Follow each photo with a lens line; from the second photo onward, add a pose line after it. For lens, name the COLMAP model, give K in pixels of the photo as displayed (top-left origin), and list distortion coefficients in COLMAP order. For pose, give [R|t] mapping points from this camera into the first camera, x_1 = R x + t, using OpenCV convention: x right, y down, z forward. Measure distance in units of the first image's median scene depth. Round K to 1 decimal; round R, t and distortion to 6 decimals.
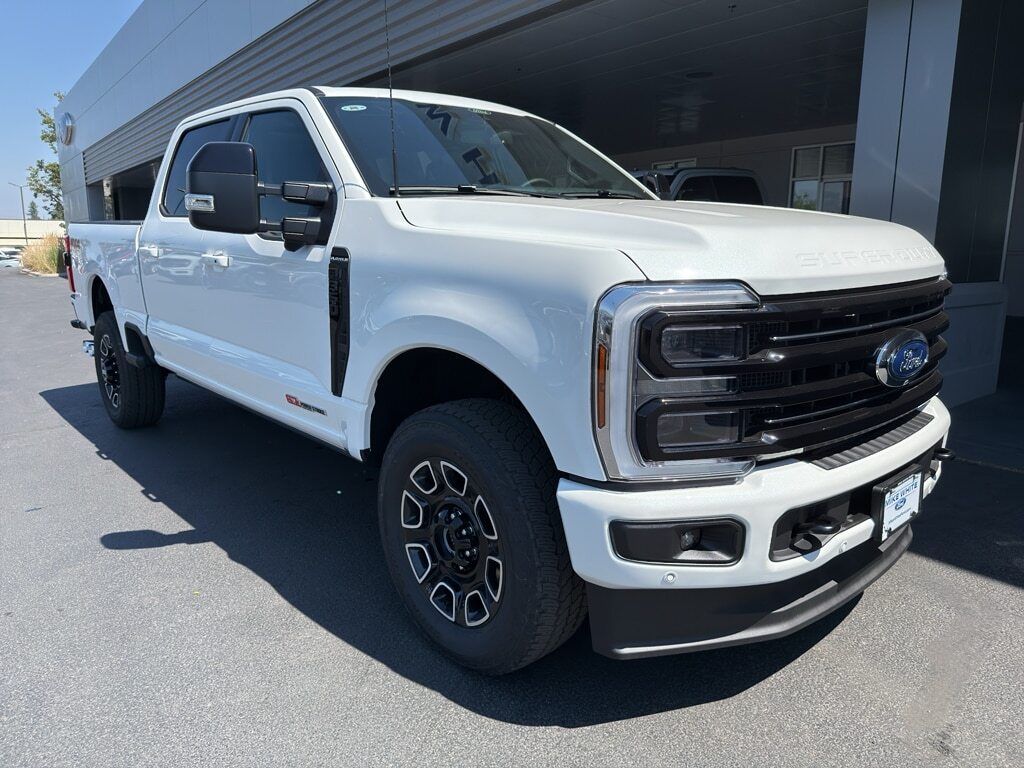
lens RADIAL K [[756.6, 0, 516.2], [0, 756.6, 388.5], [0, 0, 1]] dist [-0.022999, -0.018483]
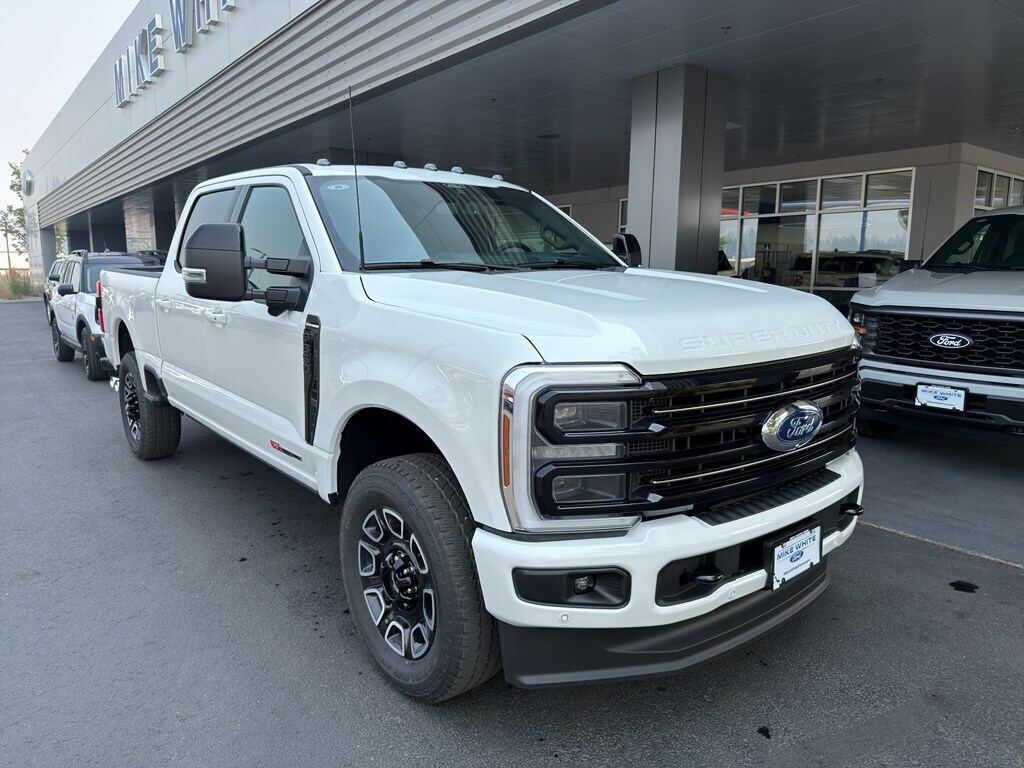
lens RADIAL K [[756.6, 0, 509.1], [0, 756.6, 381.1], [0, 0, 1]] dist [-0.022999, -0.018483]
pose [[0.998579, 0.011871, -0.051959, 0.135656], [-0.014248, 0.998858, -0.045614, -0.044057], [0.051358, 0.046289, 0.997607, -0.130038]]
